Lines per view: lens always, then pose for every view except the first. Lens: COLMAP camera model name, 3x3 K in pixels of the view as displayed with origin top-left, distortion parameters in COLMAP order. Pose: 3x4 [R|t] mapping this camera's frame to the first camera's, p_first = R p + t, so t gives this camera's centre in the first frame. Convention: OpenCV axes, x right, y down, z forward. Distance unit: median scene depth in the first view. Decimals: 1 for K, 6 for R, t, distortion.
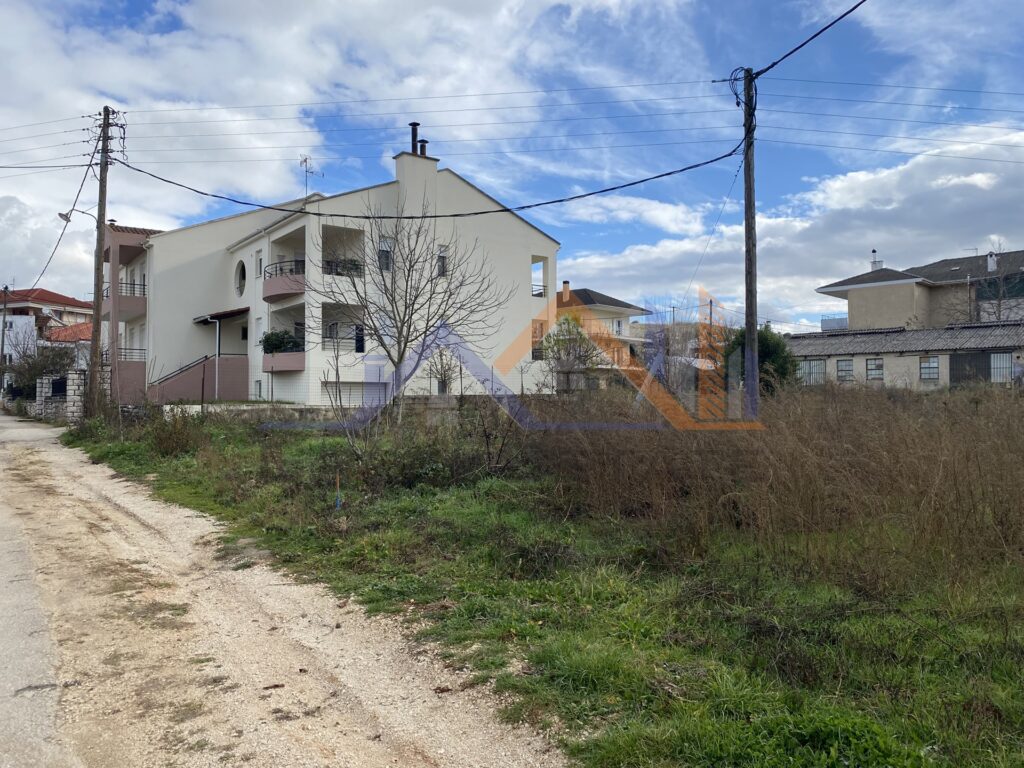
lens RADIAL K [[866.3, 0, 611.2], [0, 866.3, 383.8], [0, 0, 1]] dist [0.014514, 0.009787]
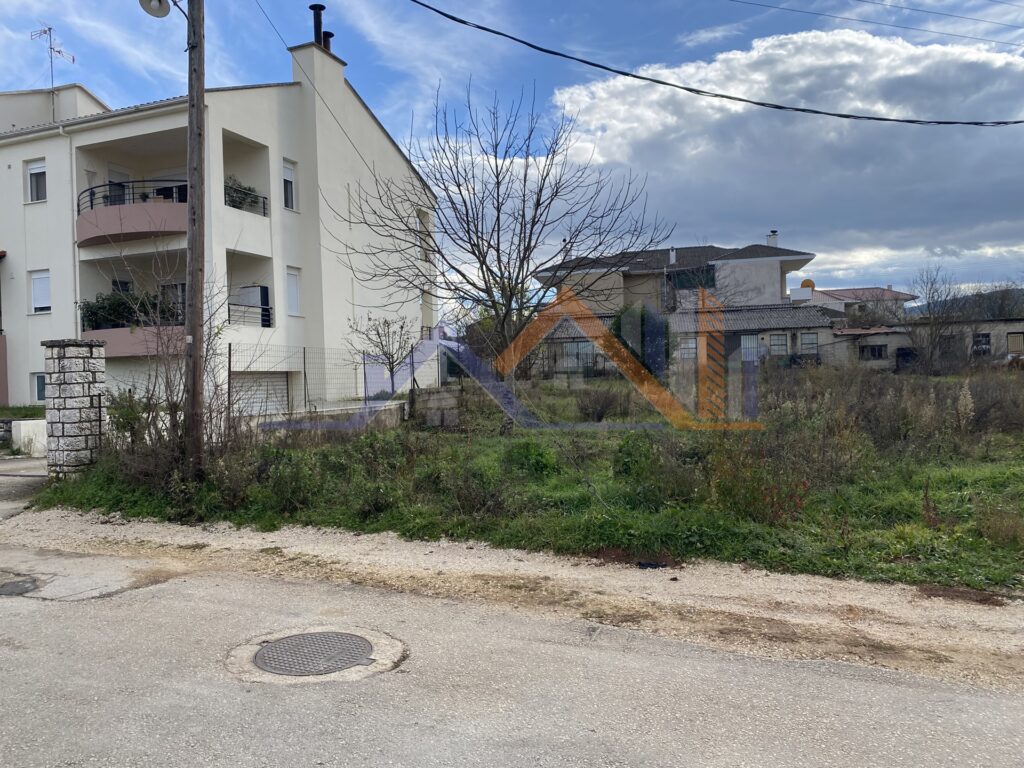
lens RADIAL K [[773.1, 0, 511.2], [0, 773.1, 377.0], [0, 0, 1]] dist [0.035191, -0.041371]
pose [[0.848336, -0.024094, 0.528909, -0.407623], [0.016824, 0.999686, 0.018555, -0.005030], [-0.529191, -0.006843, 0.848475, 0.349588]]
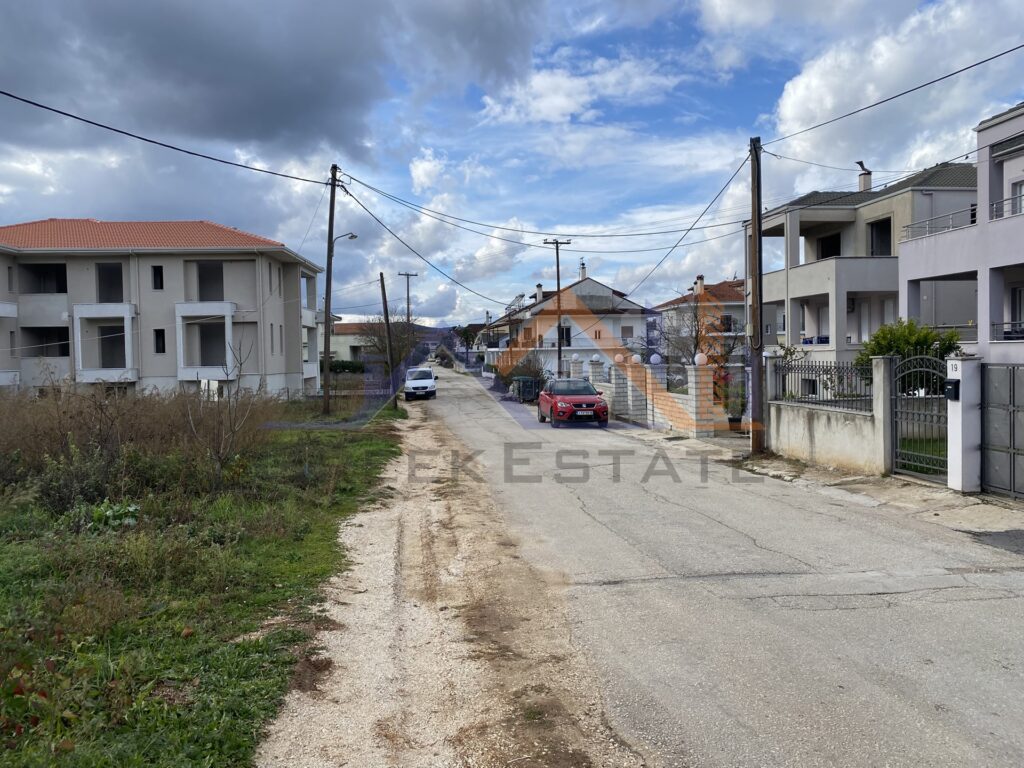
lens RADIAL K [[773.1, 0, 511.2], [0, 773.1, 377.0], [0, 0, 1]] dist [0.035191, -0.041371]
pose [[-0.863745, 0.001536, 0.503927, -0.346299], [0.008014, 0.999911, 0.010689, -0.005663], [-0.503866, 0.013271, -0.863680, 0.510099]]
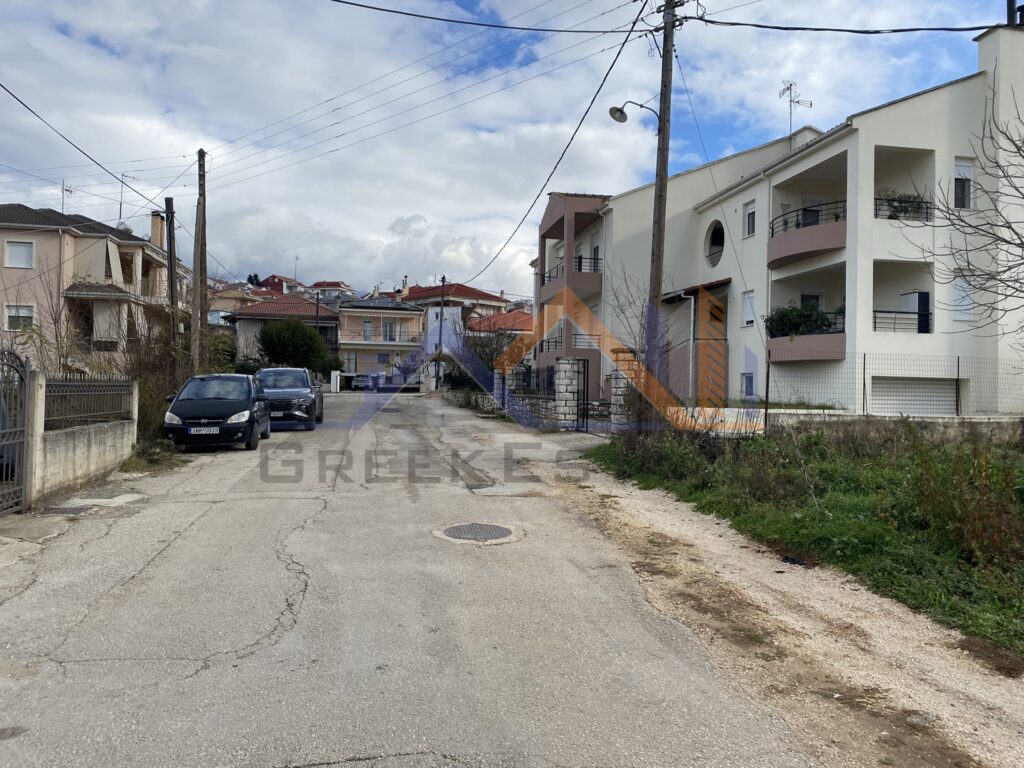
lens RADIAL K [[782.9, 0, 530.2], [0, 782.9, 384.7], [0, 0, 1]] dist [0.005849, -0.002098]
pose [[0.903215, 0.016144, -0.428885, -0.276084], [-0.009706, 0.999805, 0.017195, -0.003549], [0.429079, -0.011368, 0.903195, 0.290197]]
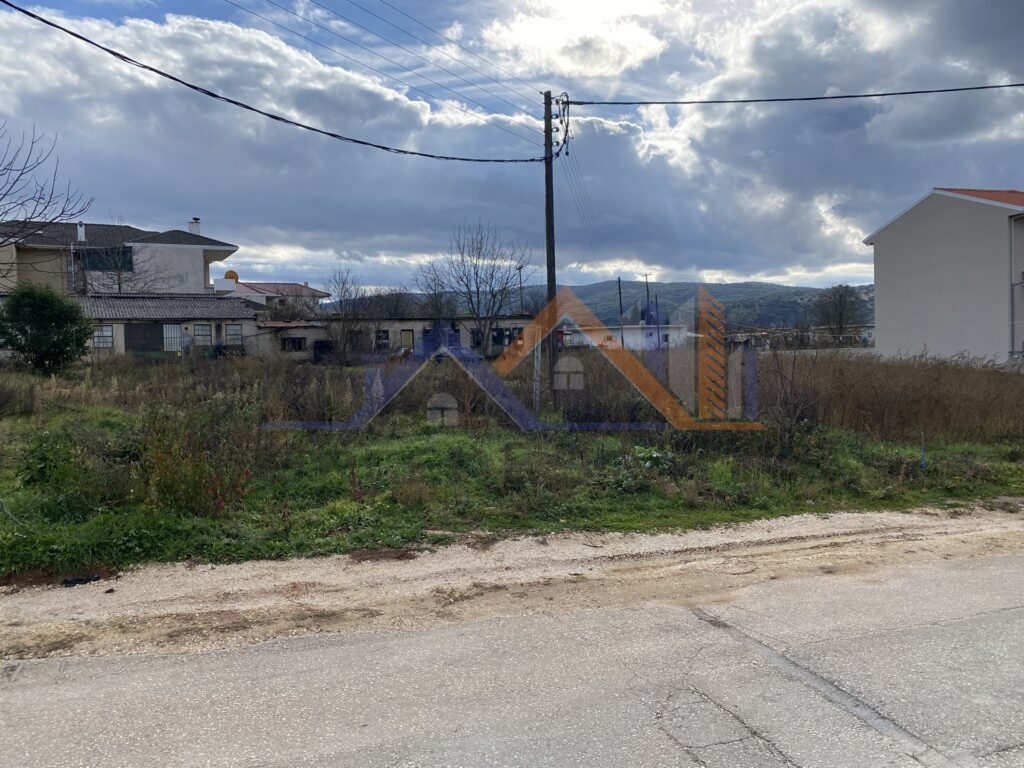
lens RADIAL K [[773.1, 0, 511.2], [0, 773.1, 377.0], [0, 0, 1]] dist [0.035191, -0.041371]
pose [[0.295737, -0.038559, 0.954491, -0.410701], [0.005477, 0.999237, 0.038670, -0.005105], [-0.955254, -0.006209, 0.295722, 0.352534]]
